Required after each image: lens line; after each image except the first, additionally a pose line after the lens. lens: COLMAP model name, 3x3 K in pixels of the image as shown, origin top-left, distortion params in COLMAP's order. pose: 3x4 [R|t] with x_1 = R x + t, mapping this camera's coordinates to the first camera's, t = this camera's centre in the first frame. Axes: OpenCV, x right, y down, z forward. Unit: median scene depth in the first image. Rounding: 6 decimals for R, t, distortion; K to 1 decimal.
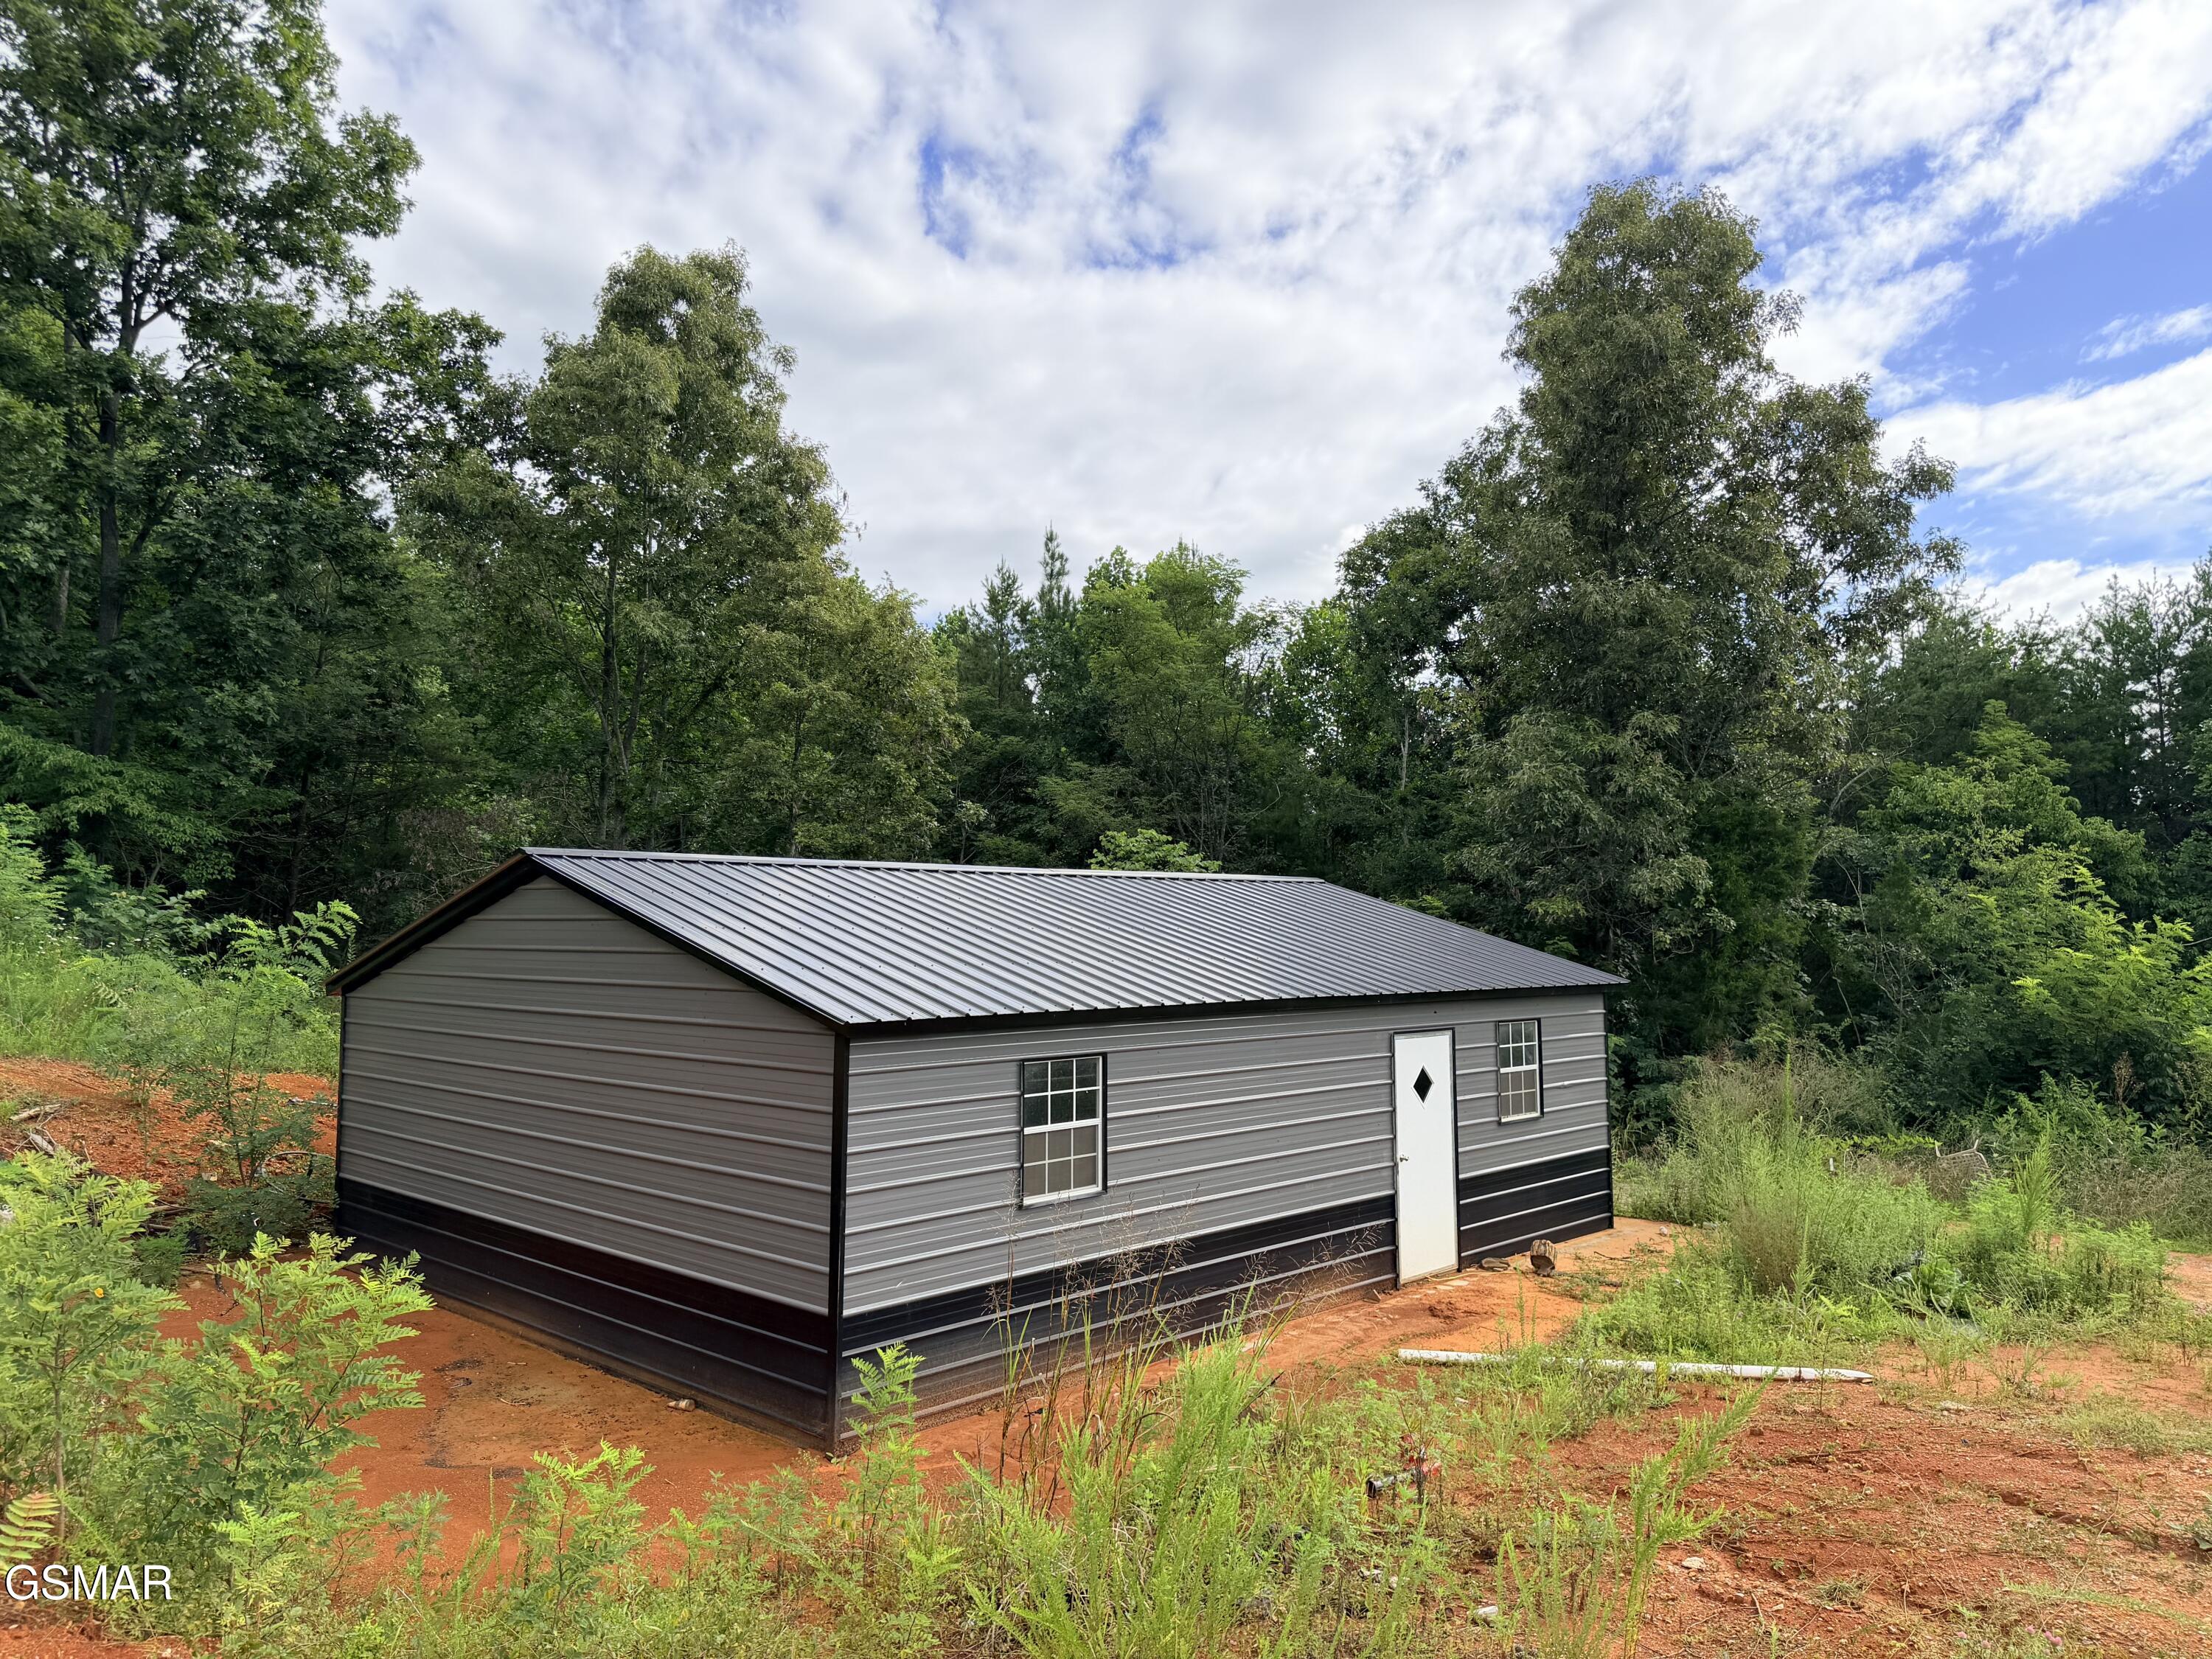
lens RADIAL K [[1513.5, 0, 1038.4], [0, 1513.5, 779.6], [0, 0, 1]] dist [0.097568, -0.132945]
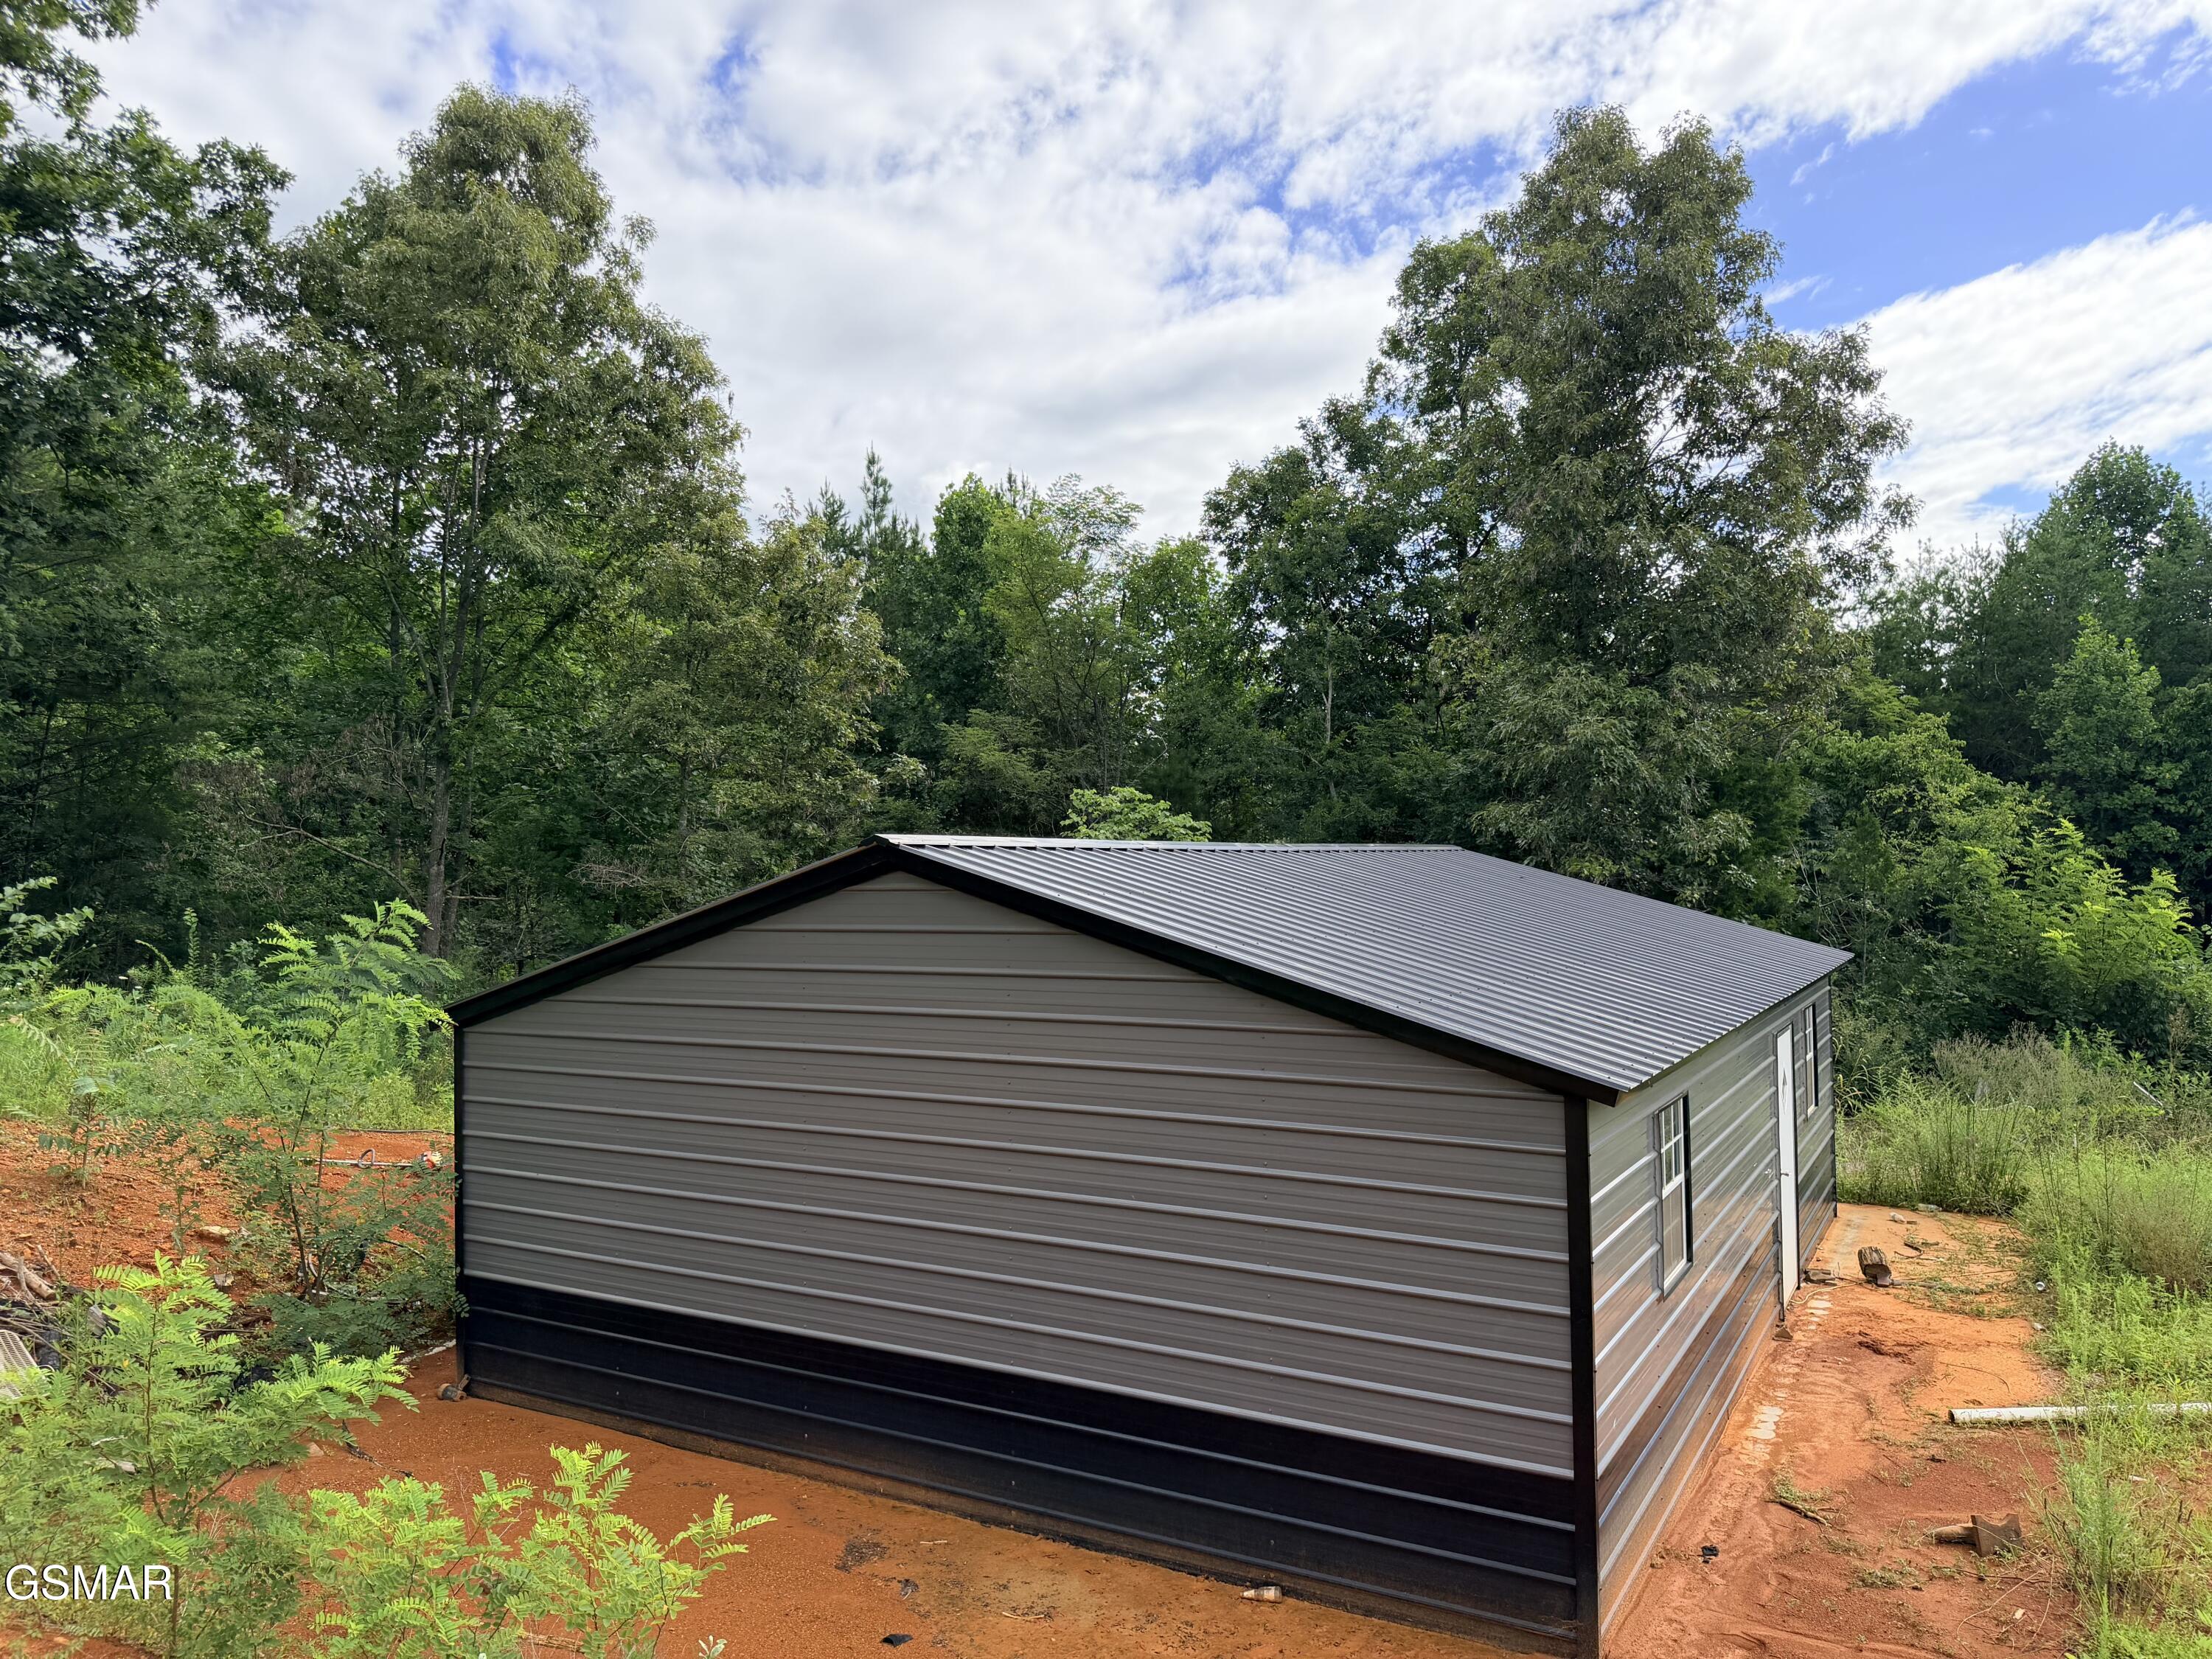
lens RADIAL K [[1550.3, 0, 1052.0], [0, 1550.3, 800.1], [0, 0, 1]] dist [0.024565, -0.006596]
pose [[0.973803, -0.006282, 0.227307, -0.171642], [-0.004687, 0.998851, 0.047686, -0.002839], [-0.227346, -0.047502, 0.972655, 0.108158]]
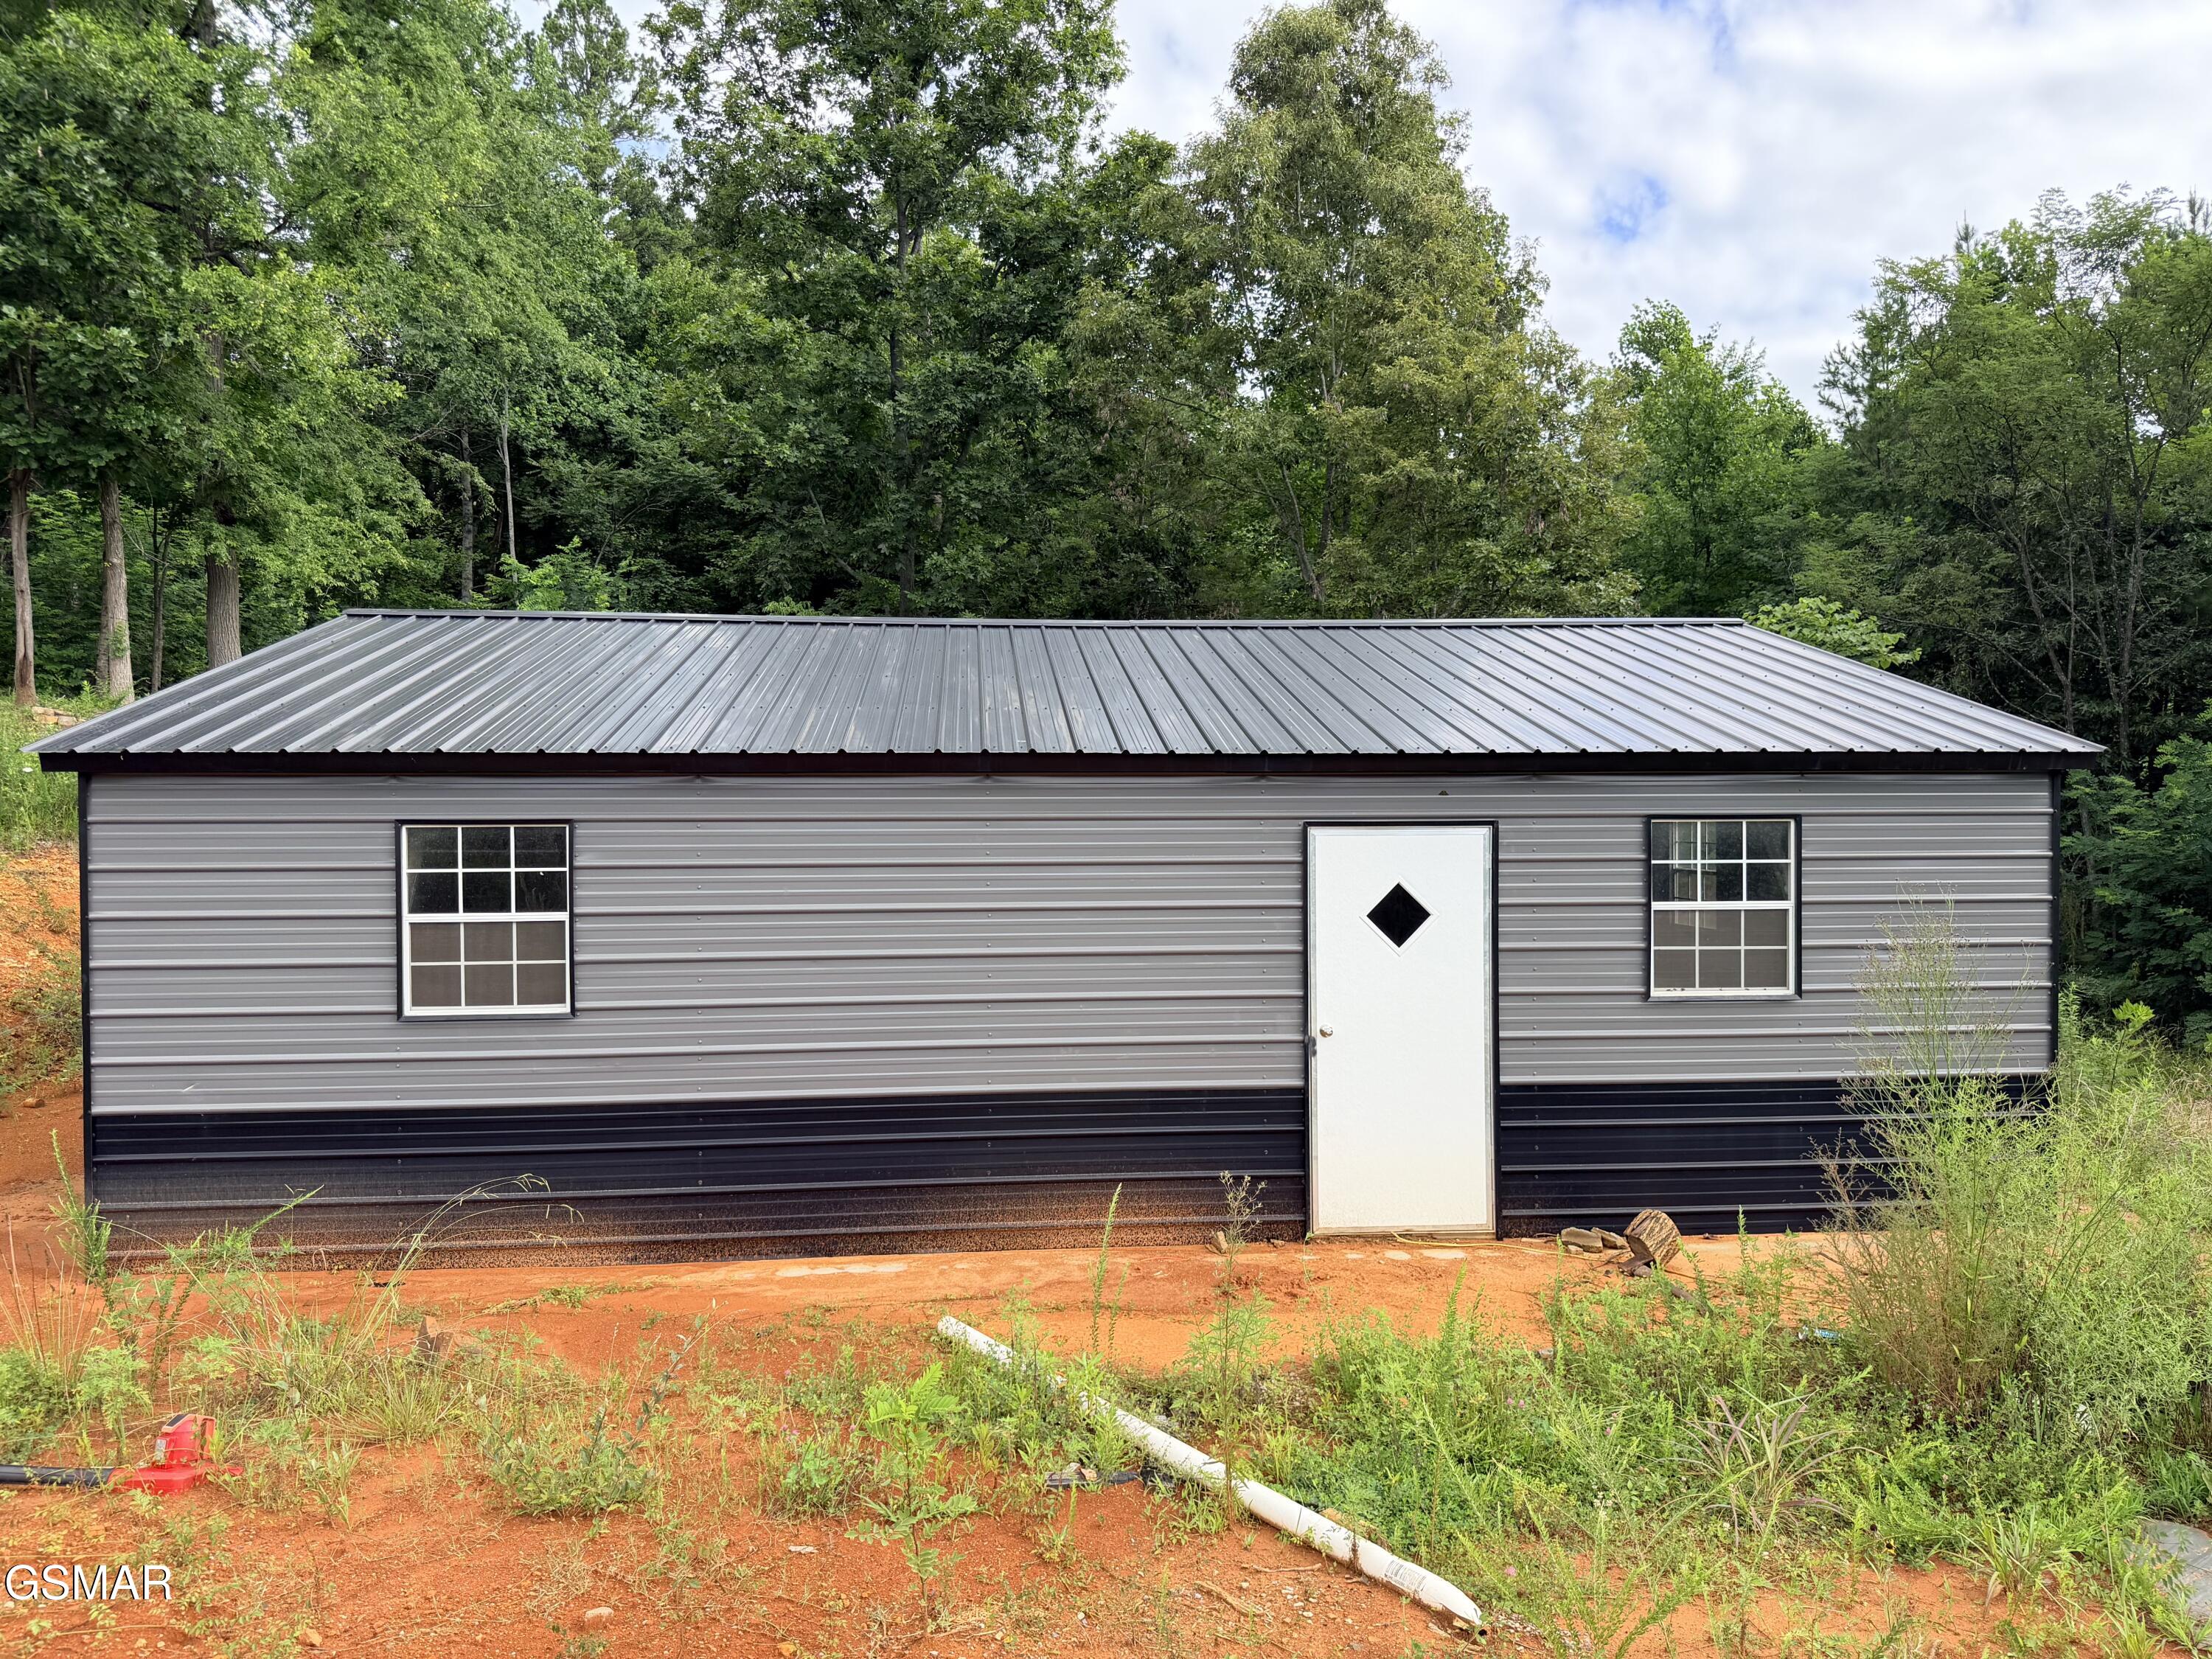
lens RADIAL K [[1513.5, 0, 1038.4], [0, 1513.5, 779.6], [0, 0, 1]] dist [0.097568, -0.132945]
pose [[0.756944, -0.015525, -0.653295, 0.248624], [0.069216, 0.995999, 0.056529, 0.050513], [0.649804, -0.088008, 0.754990, 0.226082]]
